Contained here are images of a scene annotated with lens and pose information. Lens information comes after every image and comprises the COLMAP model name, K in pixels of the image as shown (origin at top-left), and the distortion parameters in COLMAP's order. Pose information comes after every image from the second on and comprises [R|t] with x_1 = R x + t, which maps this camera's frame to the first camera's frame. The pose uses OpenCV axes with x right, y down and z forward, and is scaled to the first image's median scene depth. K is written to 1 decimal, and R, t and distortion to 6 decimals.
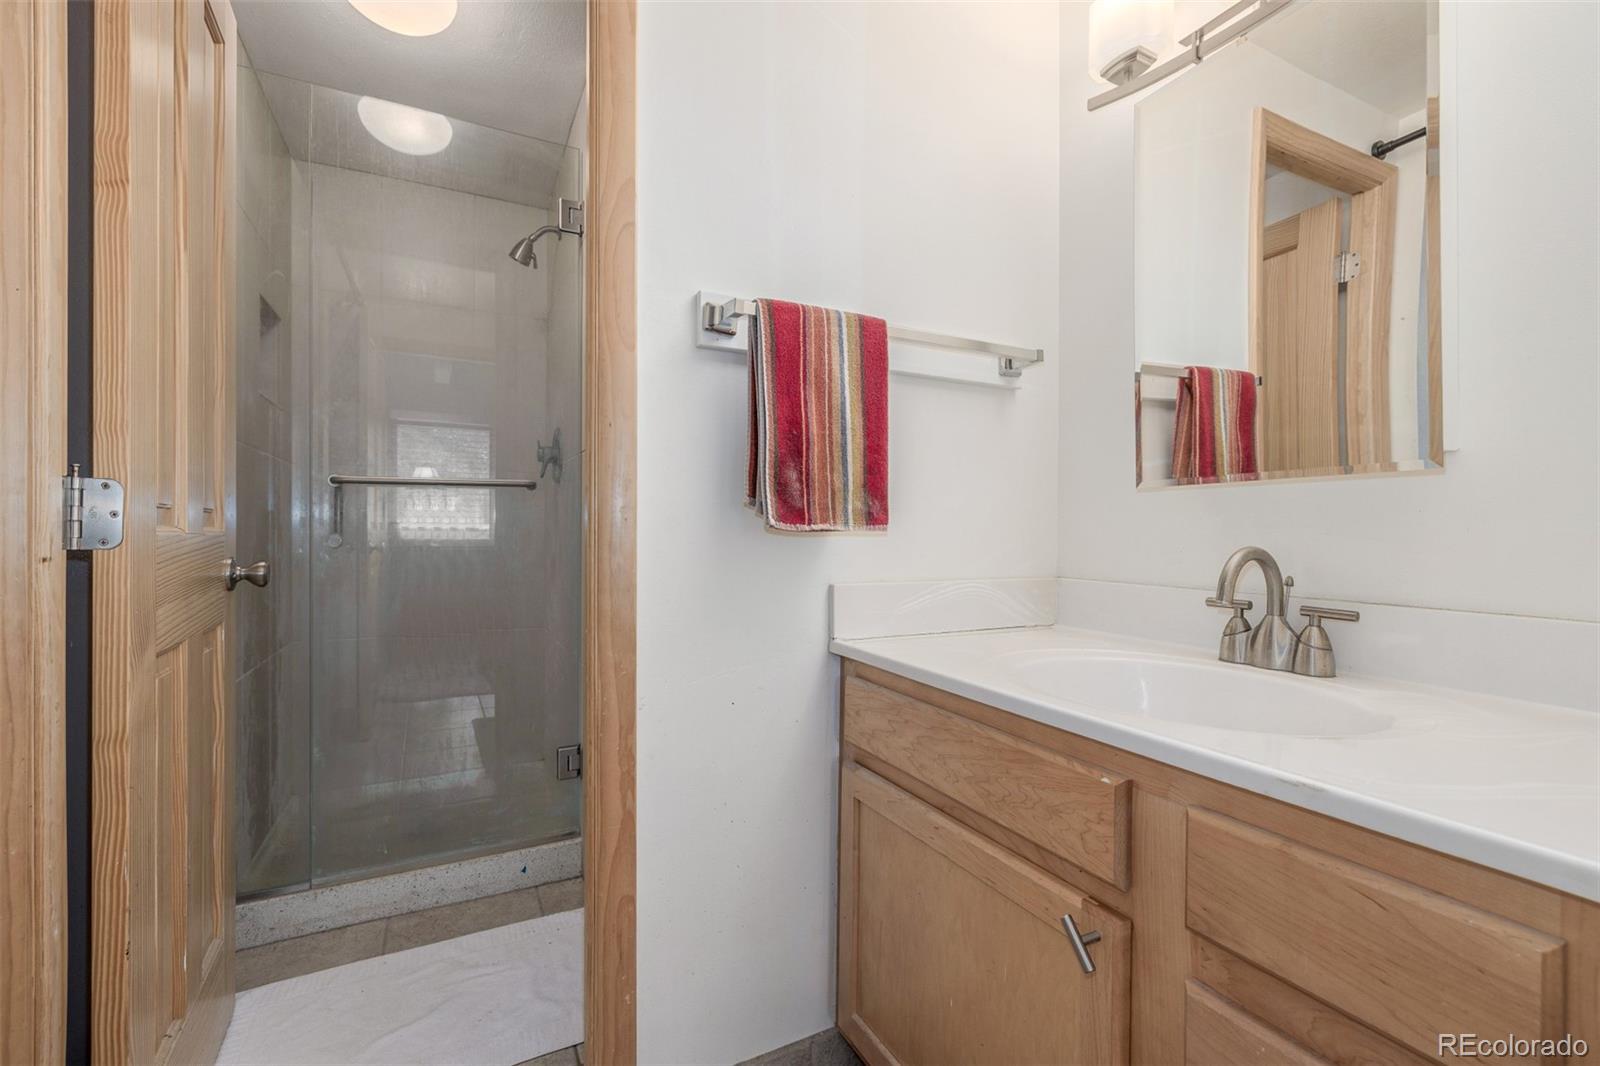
lens RADIAL K [[674.1, 0, 786.1], [0, 674.1, 534.9], [0, 0, 1]] dist [-0.001654, -0.000175]
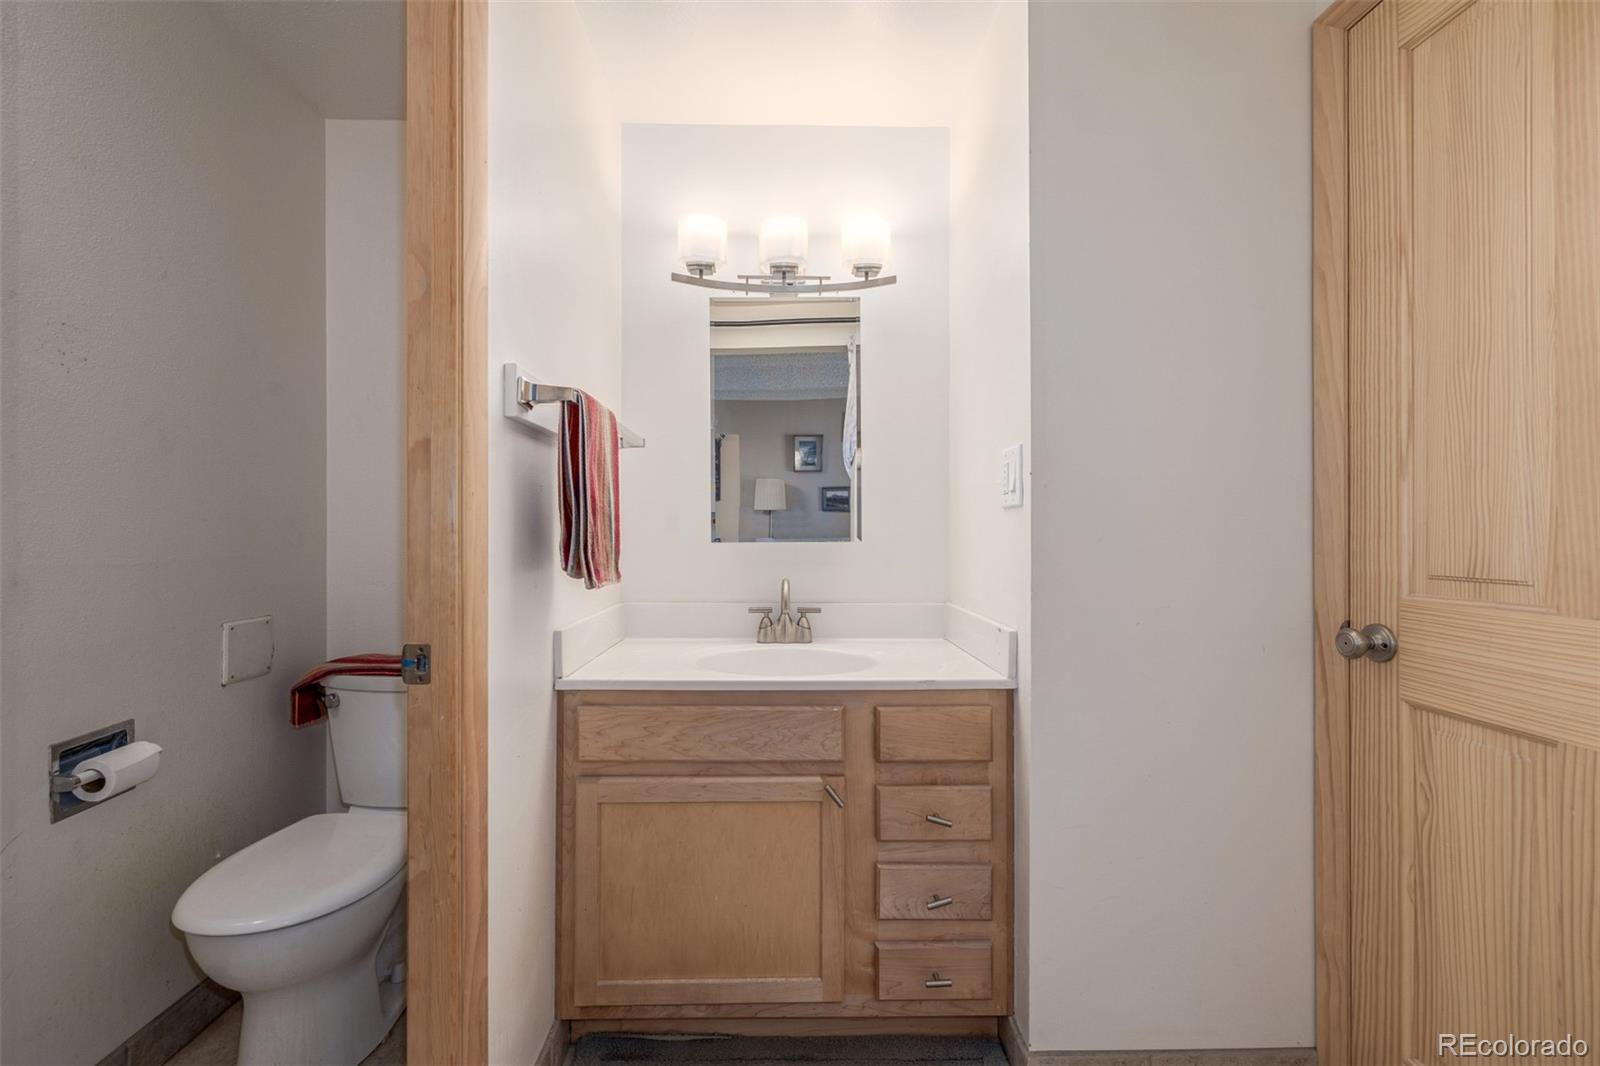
lens RADIAL K [[674.1, 0, 790.0], [0, 674.1, 525.4], [0, 0, 1]] dist [-0.001654, -0.000175]
pose [[0.425213, 0.001924, 0.905091, -1.001252], [0.001899, 0.999994, -0.003018, -0.125420], [-0.905091, 0.003002, 0.425207, 0.199619]]
